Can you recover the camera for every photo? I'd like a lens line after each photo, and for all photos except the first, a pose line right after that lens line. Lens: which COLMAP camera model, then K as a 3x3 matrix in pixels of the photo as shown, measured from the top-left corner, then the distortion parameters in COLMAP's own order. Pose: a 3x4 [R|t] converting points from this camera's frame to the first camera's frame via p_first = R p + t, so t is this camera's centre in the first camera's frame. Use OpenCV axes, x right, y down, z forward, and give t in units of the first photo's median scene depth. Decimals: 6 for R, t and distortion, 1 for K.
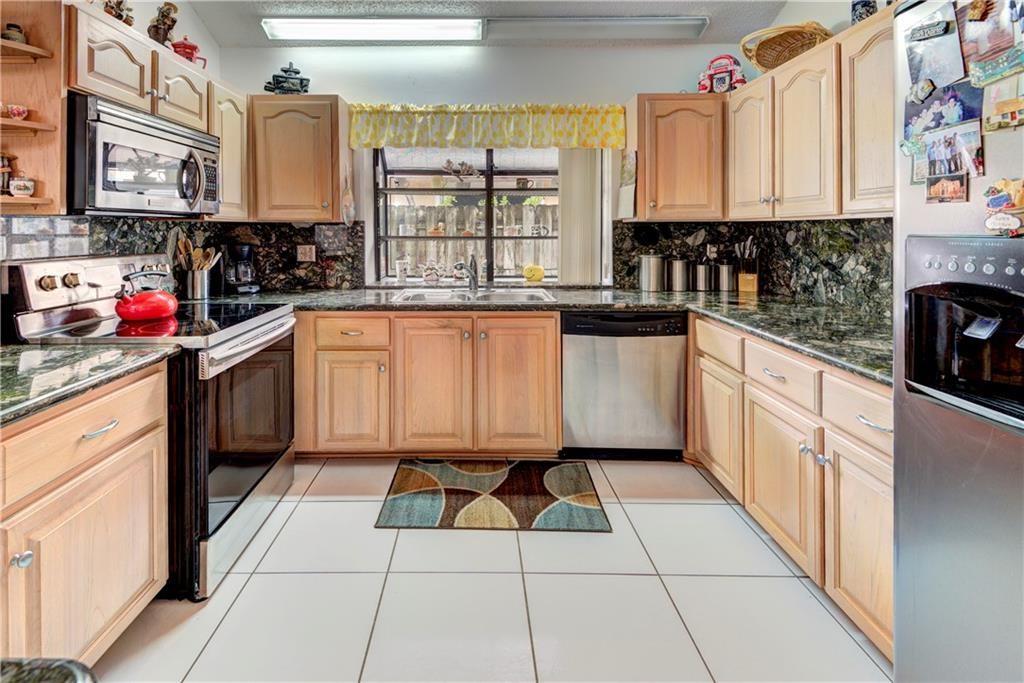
lens RADIAL K [[524.1, 0, 477.2], [0, 524.1, 229.6], [0, 0, 1]] dist [0.022122, -0.000375]
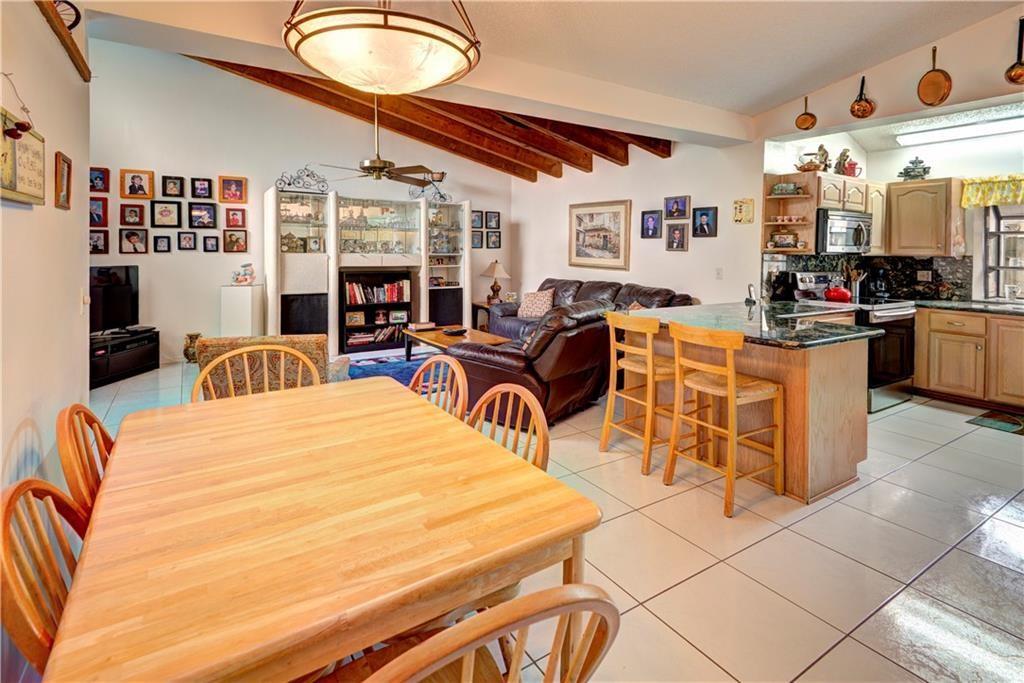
lens RADIAL K [[506.3, 0, 513.5], [0, 506.3, 262.1], [0, 0, 1]] dist [0.002200, -0.000225]
pose [[0.543962, 0.026499, -0.838691, 0.315752], [-0.010895, 0.999640, 0.024518, -0.022474], [0.839039, -0.004200, 0.544055, -0.973739]]
